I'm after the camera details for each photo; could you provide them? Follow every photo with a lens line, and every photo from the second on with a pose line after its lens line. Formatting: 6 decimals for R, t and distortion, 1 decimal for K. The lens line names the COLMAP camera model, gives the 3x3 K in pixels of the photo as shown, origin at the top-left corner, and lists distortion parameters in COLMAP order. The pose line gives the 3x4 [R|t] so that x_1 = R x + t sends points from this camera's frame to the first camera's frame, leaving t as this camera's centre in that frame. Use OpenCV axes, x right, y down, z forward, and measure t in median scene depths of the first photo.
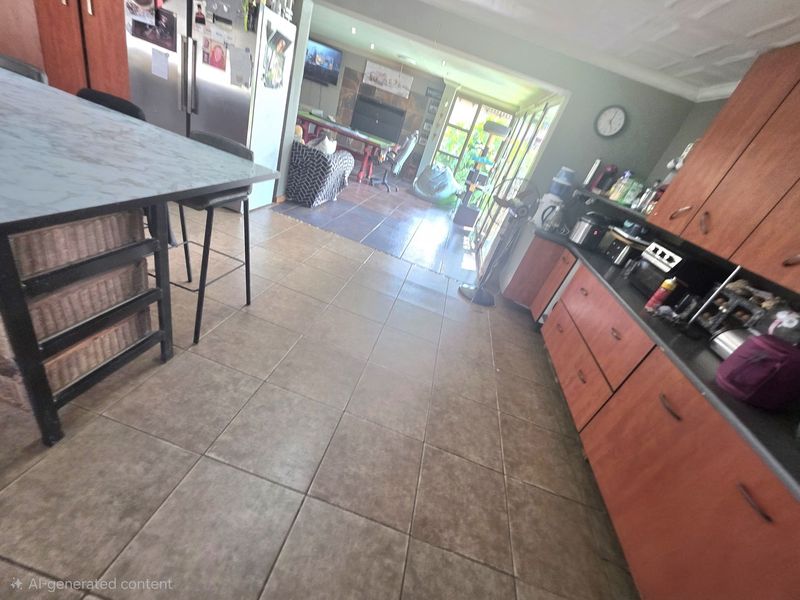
lens RADIAL K [[321.5, 0, 404.9], [0, 321.5, 293.2], [0, 0, 1]] dist [-0.002560, 0.000811]
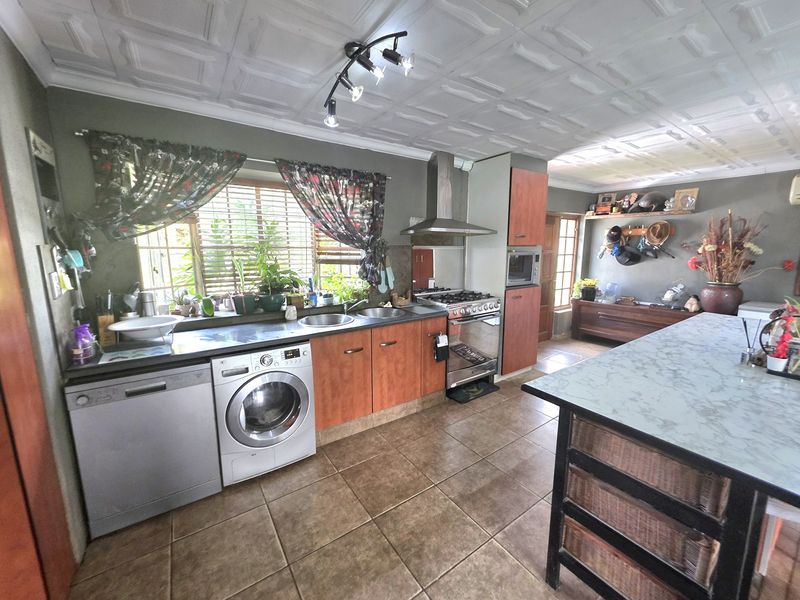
lens RADIAL K [[321.5, 0, 401.9], [0, 321.5, 297.8], [0, 0, 1]] dist [-0.002560, 0.000811]
pose [[-0.663634, -0.199419, -0.720987, 0.191408], [-0.541582, 0.792936, 0.279180, -0.225569], [0.516023, 0.575747, -0.634221, 0.460967]]
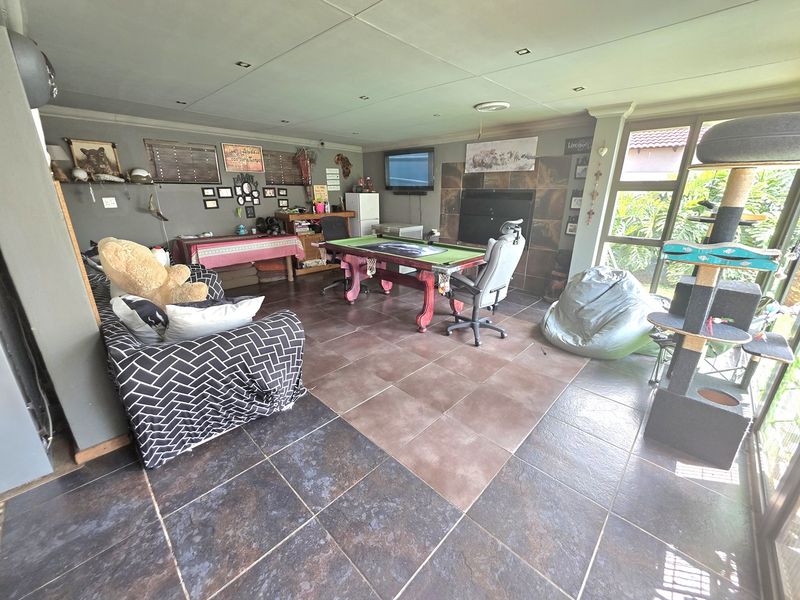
lens RADIAL K [[321.5, 0, 406.6], [0, 321.5, 299.2], [0, 0, 1]] dist [-0.002560, 0.000811]
pose [[0.806857, -0.126643, -0.577012, 0.447222], [-0.038019, 0.963593, -0.264655, -0.716867], [0.589521, 0.235476, 0.772668, 1.559681]]
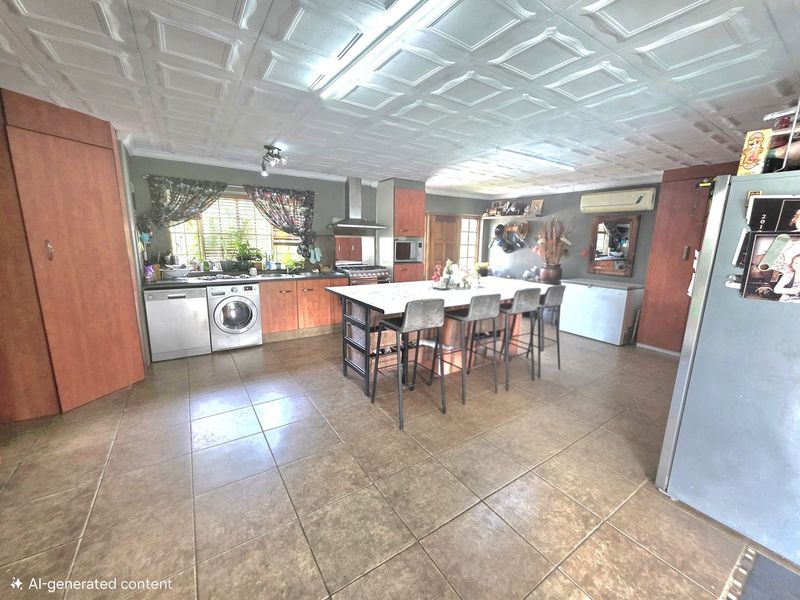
lens RADIAL K [[321.5, 0, 403.2], [0, 321.5, 297.1], [0, 0, 1]] dist [-0.002560, 0.000811]
pose [[-0.667375, -0.199181, -0.717591, 0.413540], [-0.554258, 0.776415, 0.299962, -0.666413], [0.497402, 0.597918, -0.628558, 1.425593]]
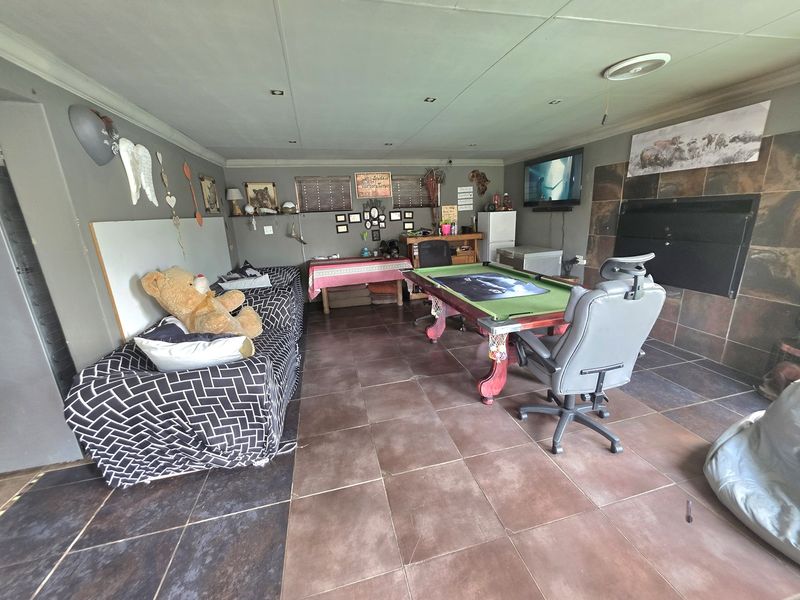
lens RADIAL K [[321.5, 0, 404.8], [0, 321.5, 299.9], [0, 0, 1]] dist [-0.002560, 0.000811]
pose [[0.395373, -0.090084, -0.914092, 0.533742], [-0.289418, 0.932268, -0.217058, -0.992111], [0.871732, 0.350373, 0.342522, 2.095268]]
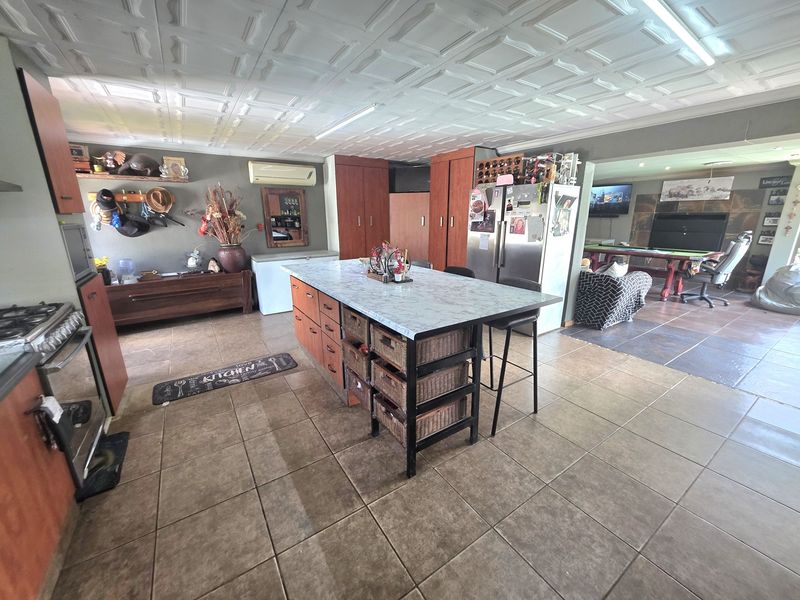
lens RADIAL K [[321.5, 0, 406.4], [0, 321.5, 297.3], [0, 0, 1]] dist [-0.002560, 0.000811]
pose [[0.668255, -0.133882, -0.731786, 0.083937], [-0.151950, 0.938371, -0.310436, 0.072284], [0.728249, 0.318646, 0.606728, -0.132377]]
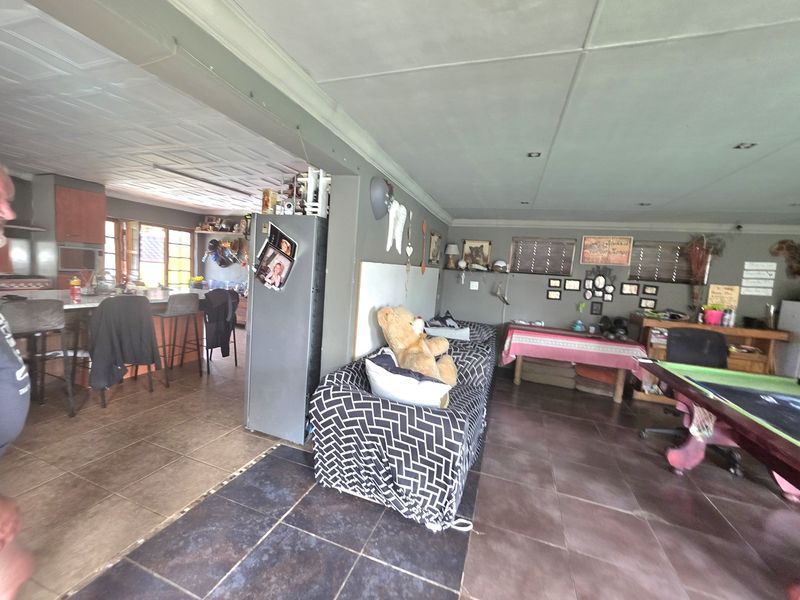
lens RADIAL K [[336.0, 0, 383.7], [0, 336.0, 302.2], [0, 0, 1]] dist [0.001122, -0.000436]
pose [[-0.145101, -0.227440, -0.962921, 0.492683], [-0.587063, 0.803185, -0.101247, -0.947201], [0.796431, 0.550604, -0.250065, 2.008027]]
